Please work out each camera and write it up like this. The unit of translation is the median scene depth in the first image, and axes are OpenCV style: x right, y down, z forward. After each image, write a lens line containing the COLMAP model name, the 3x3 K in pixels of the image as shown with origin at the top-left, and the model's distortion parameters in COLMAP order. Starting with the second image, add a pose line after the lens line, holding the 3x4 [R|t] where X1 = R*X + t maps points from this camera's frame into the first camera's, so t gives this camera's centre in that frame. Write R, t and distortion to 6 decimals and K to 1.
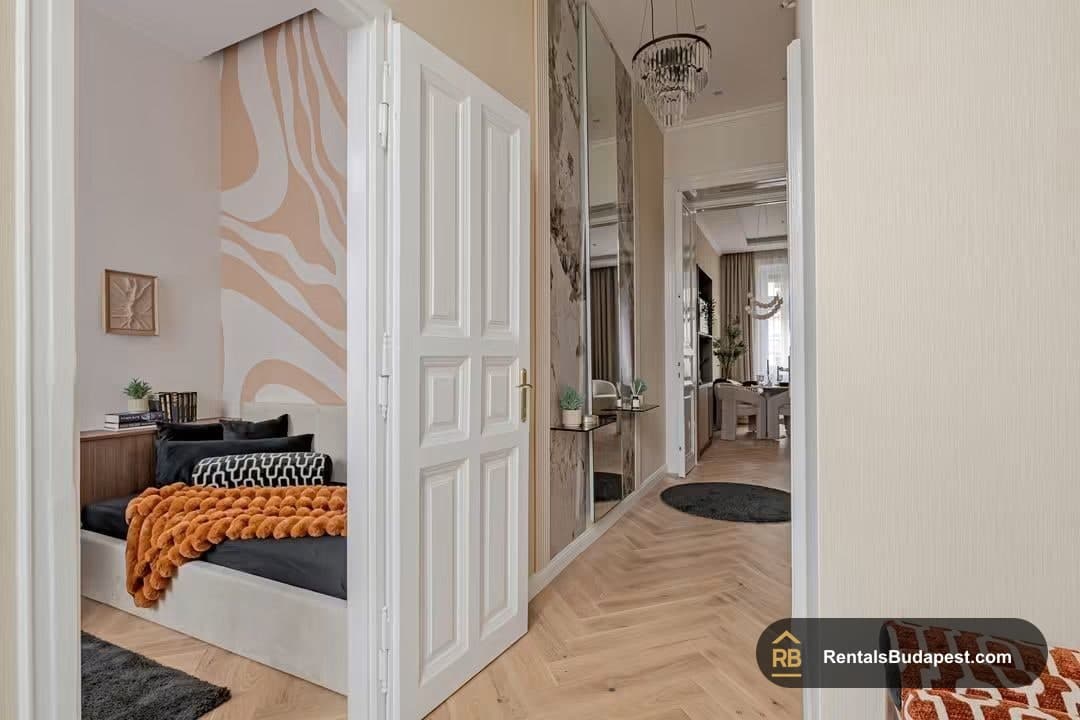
lens RADIAL K [[500.8, 0, 535.1], [0, 500.8, 360.1], [0, 0, 1]] dist [-0.000294, 0.000165]
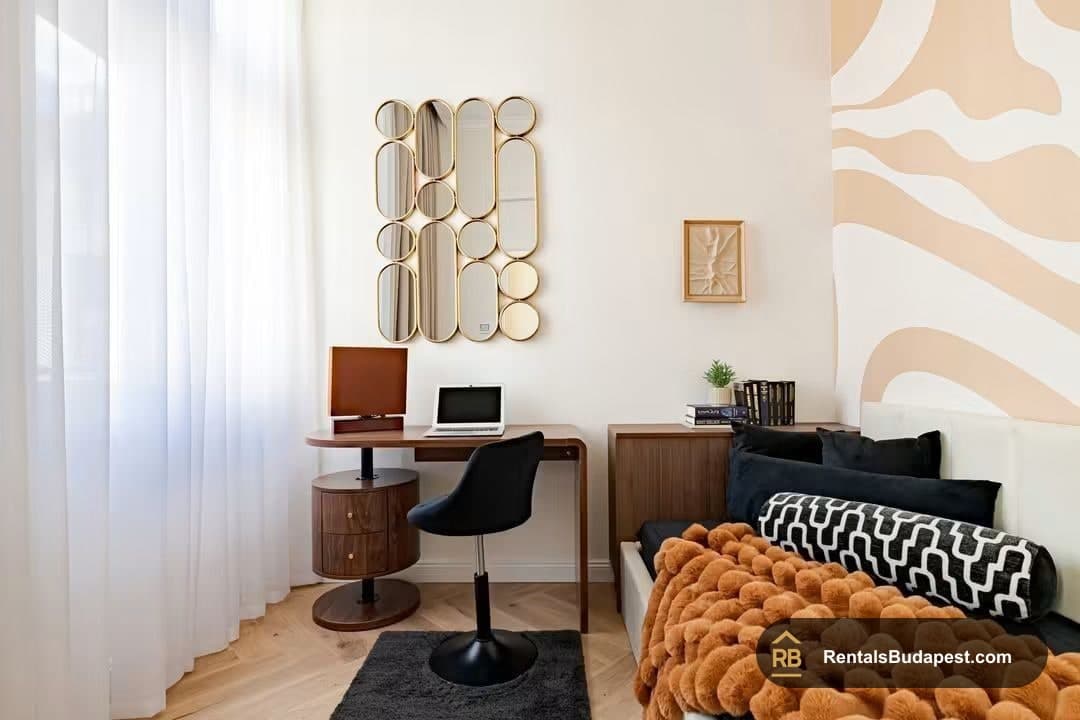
lens RADIAL K [[553.0, 0, 538.4], [0, 553.0, 357.5], [0, 0, 1]] dist [0.001932, -0.001767]
pose [[0.432980, -0.002744, -0.901399, -0.185790], [0.007123, 0.999975, 0.000377, 0.033704], [0.901375, -0.006584, 0.432989, 0.438989]]
